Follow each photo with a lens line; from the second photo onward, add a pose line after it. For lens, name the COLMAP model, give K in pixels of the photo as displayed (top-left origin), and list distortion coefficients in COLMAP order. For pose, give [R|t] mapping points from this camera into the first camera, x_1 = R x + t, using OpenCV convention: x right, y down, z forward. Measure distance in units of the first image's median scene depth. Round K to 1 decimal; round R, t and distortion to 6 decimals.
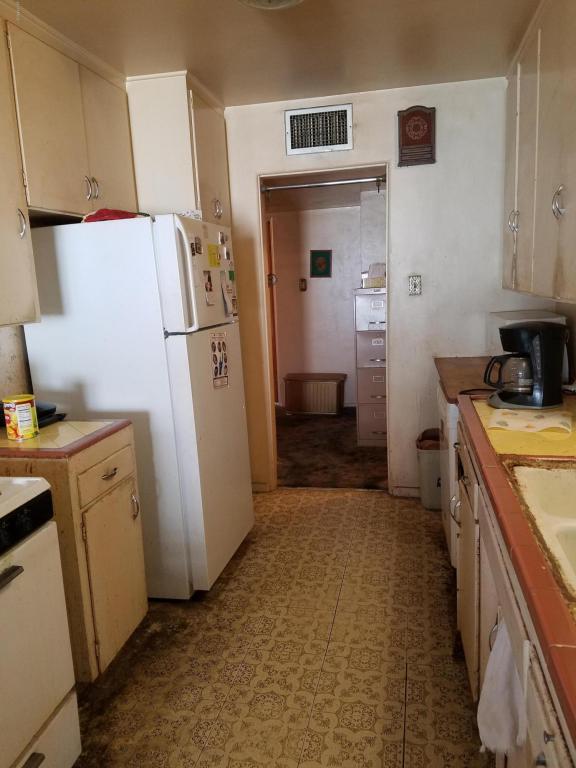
lens RADIAL K [[588.3, 0, 283.2], [0, 588.3, 386.8], [0, 0, 1]] dist [0.137513, -0.190214]
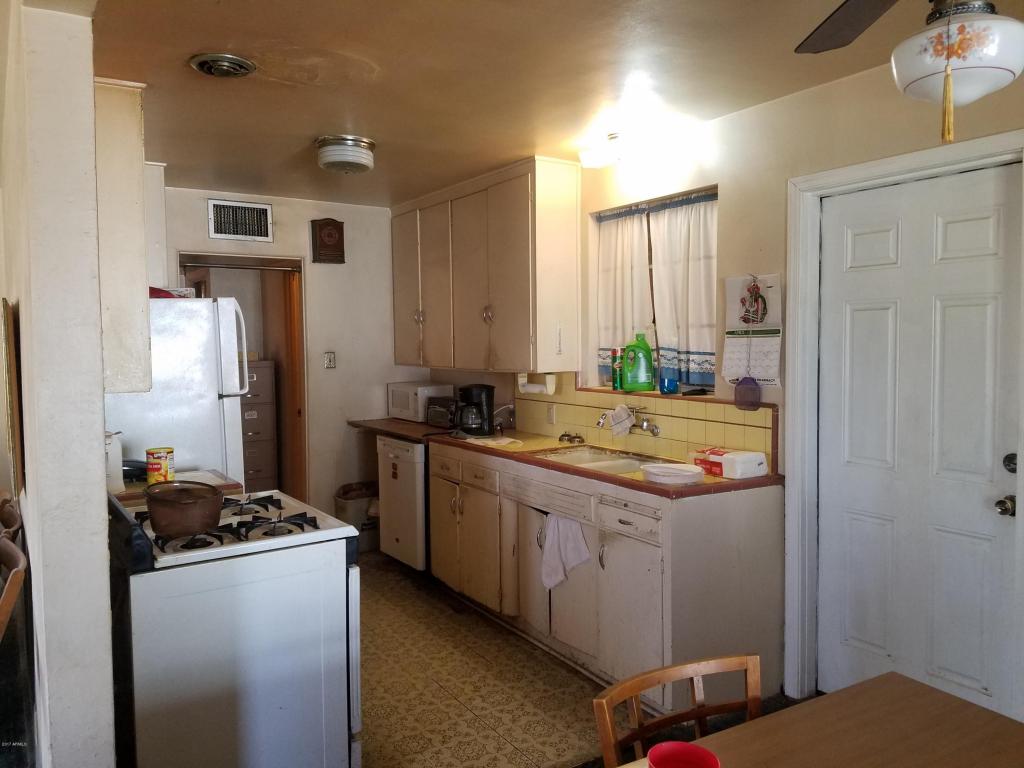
lens RADIAL K [[775.7, 0, 501.0], [0, 775.7, 374.3], [0, 0, 1]] dist [0.100111, -0.009425]
pose [[0.721011, 0.007682, 0.692881, -0.790758], [0.102605, 0.987732, -0.117722, 0.094529], [-0.685284, 0.155972, 0.711378, -0.420693]]
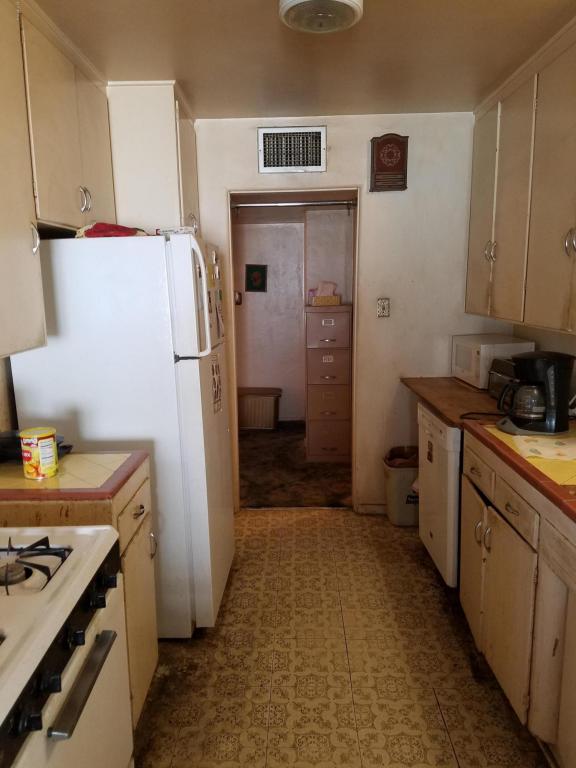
lens RADIAL K [[588.3, 0, 272.4], [0, 588.3, 388.9], [0, 0, 1]] dist [0.137513, -0.190214]
pose [[0.984392, -0.001132, 0.175987, -0.195796], [0.002712, 0.999958, -0.008733, -0.029234], [-0.175970, 0.009074, 0.984354, 0.038912]]
